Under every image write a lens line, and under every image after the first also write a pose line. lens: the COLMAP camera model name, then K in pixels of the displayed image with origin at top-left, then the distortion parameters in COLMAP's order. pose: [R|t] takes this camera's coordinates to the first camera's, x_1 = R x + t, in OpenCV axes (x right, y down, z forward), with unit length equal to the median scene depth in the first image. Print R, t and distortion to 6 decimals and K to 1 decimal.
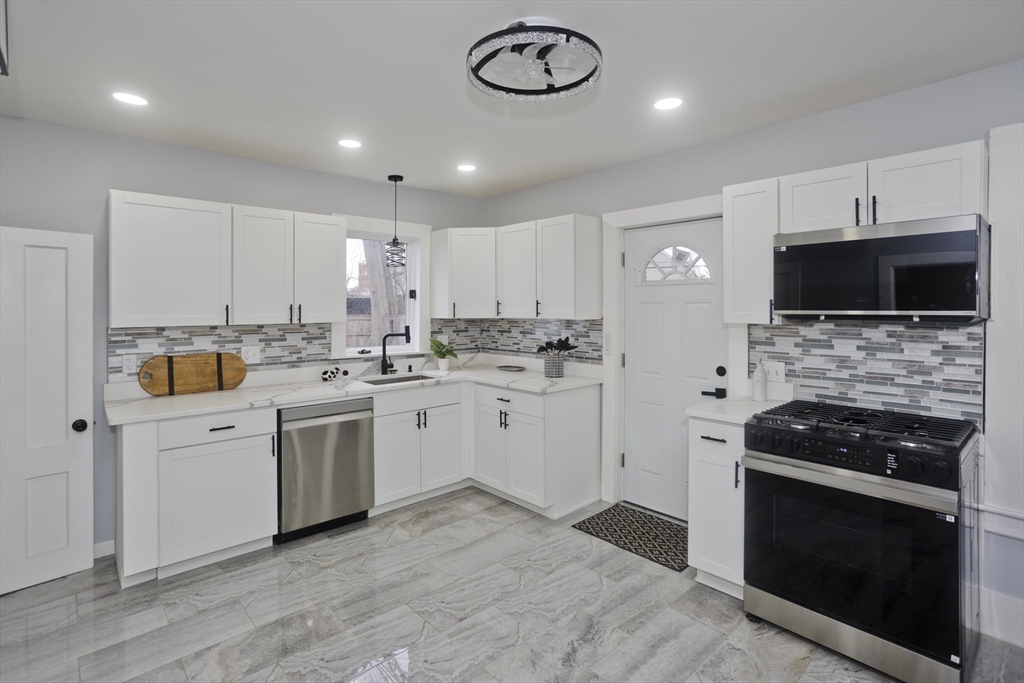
lens RADIAL K [[496.3, 0, 519.1], [0, 496.3, 320.5], [0, 0, 1]] dist [-0.048739, 0.030979]
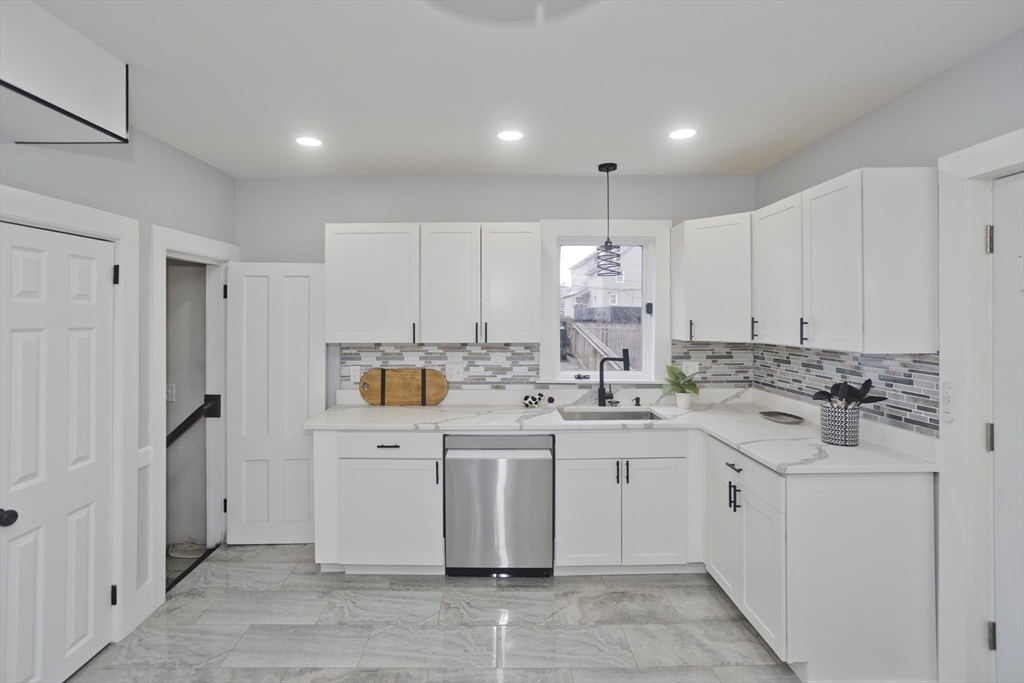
lens RADIAL K [[496.3, 0, 519.1], [0, 496.3, 320.5], [0, 0, 1]] dist [-0.048739, 0.030979]
pose [[0.732948, 0.009359, -0.680221, 0.203969], [-0.020142, 0.999766, -0.007948, -0.026619], [0.679987, 0.019527, 0.732964, 0.315034]]
